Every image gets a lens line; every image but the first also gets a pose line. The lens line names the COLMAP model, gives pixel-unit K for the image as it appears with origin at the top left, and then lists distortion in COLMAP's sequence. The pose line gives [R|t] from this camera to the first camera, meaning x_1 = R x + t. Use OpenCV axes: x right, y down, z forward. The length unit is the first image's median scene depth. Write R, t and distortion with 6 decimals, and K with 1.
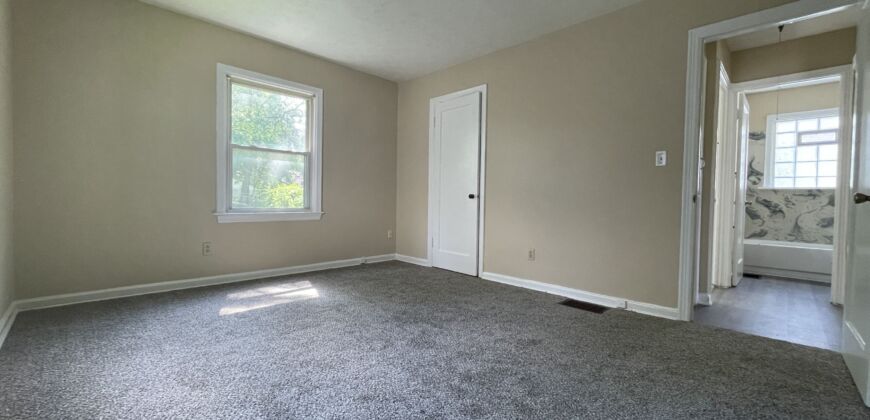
lens RADIAL K [[351.2, 0, 431.9], [0, 351.2, 211.0], [0, 0, 1]] dist [-0.000529, -0.000376]
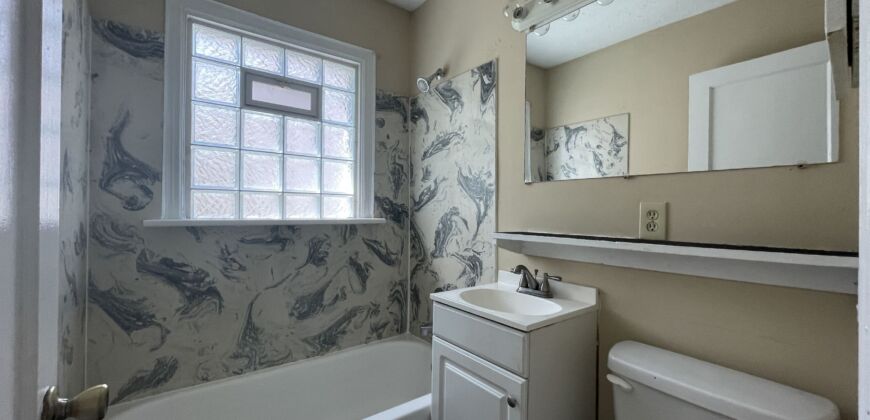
lens RADIAL K [[351.2, 0, 438.5], [0, 351.2, 208.9], [0, 0, 1]] dist [-0.000529, -0.000376]
pose [[0.103735, -0.000480, 0.994605, 0.687516], [0.028931, 0.999578, -0.002535, -0.070573], [-0.994184, 0.029037, 0.103706, 0.751274]]
